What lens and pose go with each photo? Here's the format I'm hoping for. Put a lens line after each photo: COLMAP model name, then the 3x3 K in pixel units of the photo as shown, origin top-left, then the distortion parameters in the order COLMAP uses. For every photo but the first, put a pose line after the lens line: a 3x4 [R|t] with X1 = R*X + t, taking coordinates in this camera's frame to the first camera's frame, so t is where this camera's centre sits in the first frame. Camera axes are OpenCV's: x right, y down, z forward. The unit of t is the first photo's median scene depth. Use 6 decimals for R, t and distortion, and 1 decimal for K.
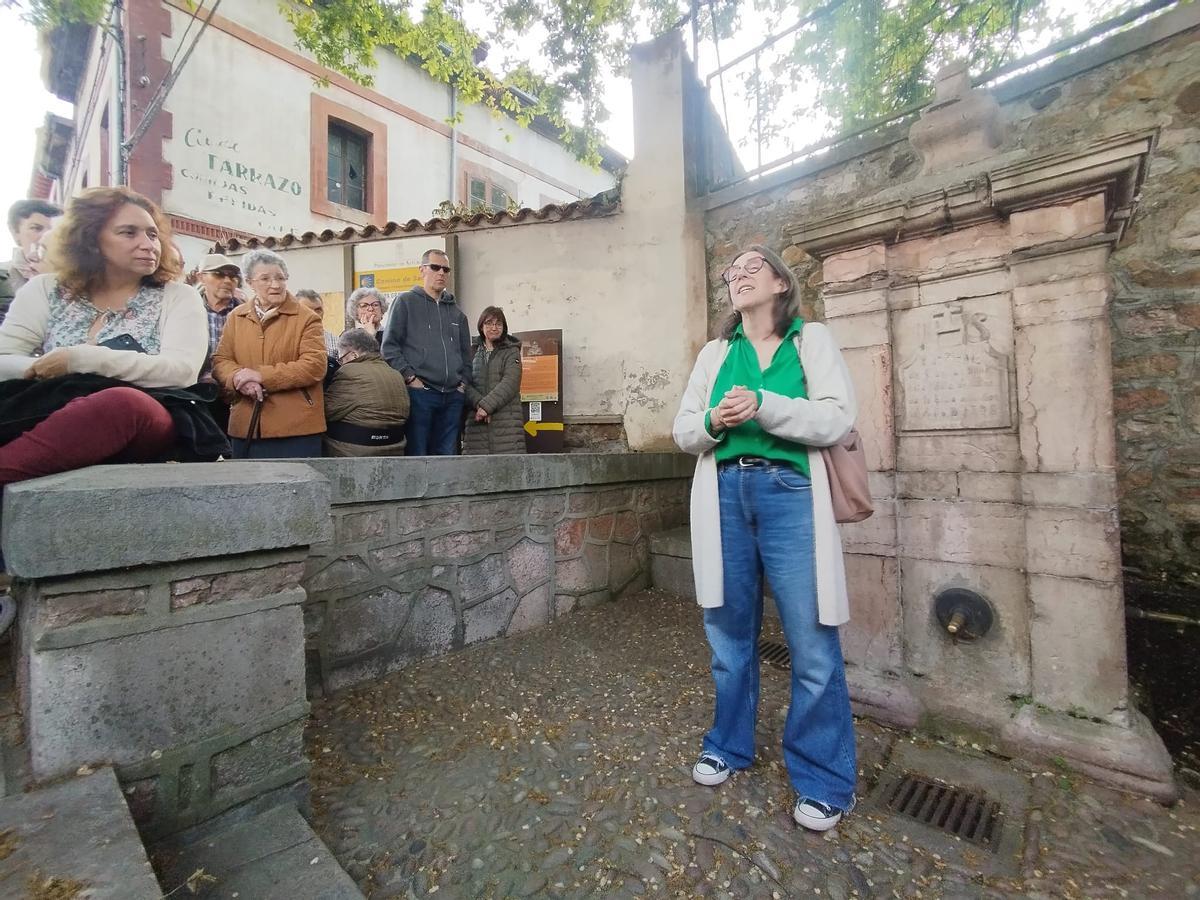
lens RADIAL K [[561.0, 0, 565.7], [0, 561.0, 420.0], [0, 0, 1]] dist [0.018995, -0.010573]
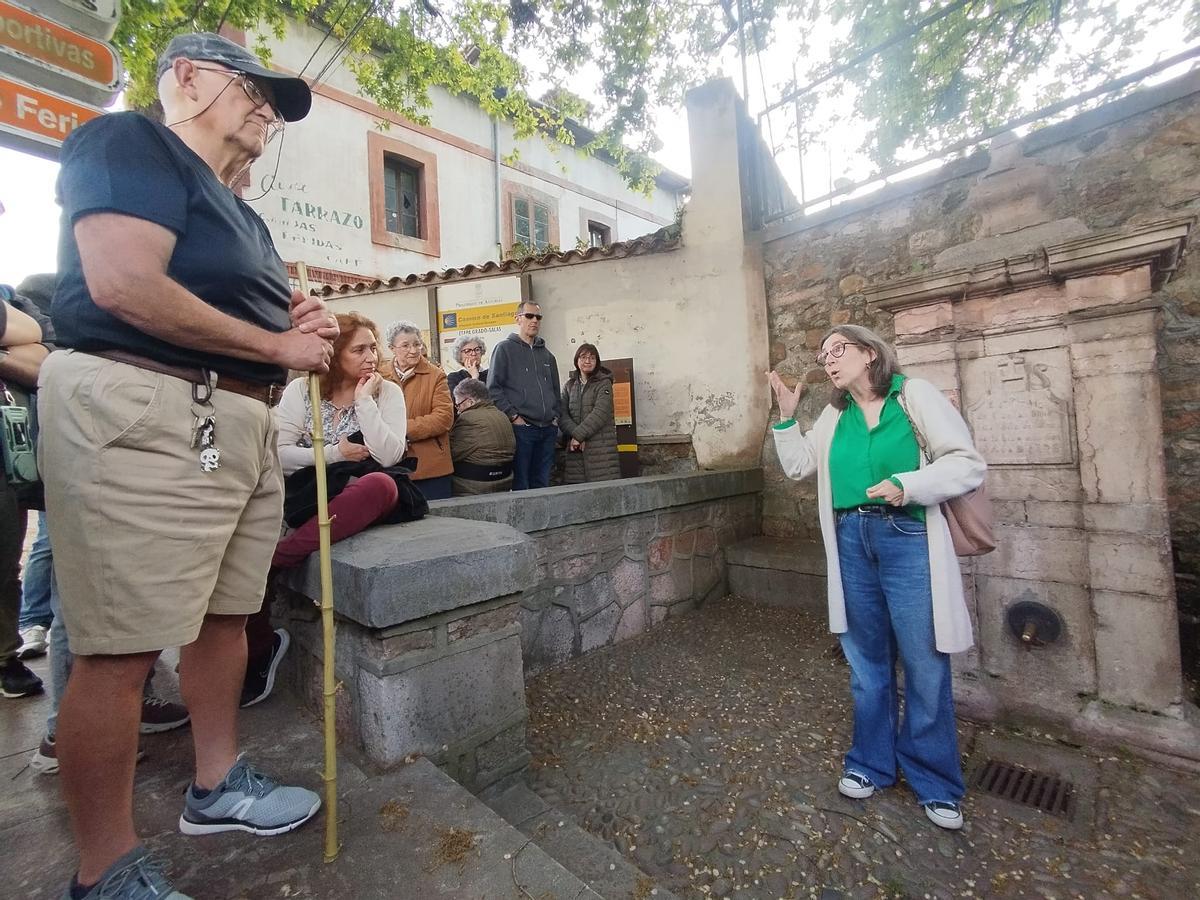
lens RADIAL K [[561.0, 0, 565.7], [0, 561.0, 420.0], [0, 0, 1]] dist [0.018995, -0.010573]
pose [[0.997917, -0.038058, -0.052090, -0.166044], [0.038576, 0.999215, 0.008980, -0.112940], [0.051707, -0.010971, 0.998602, -0.189403]]
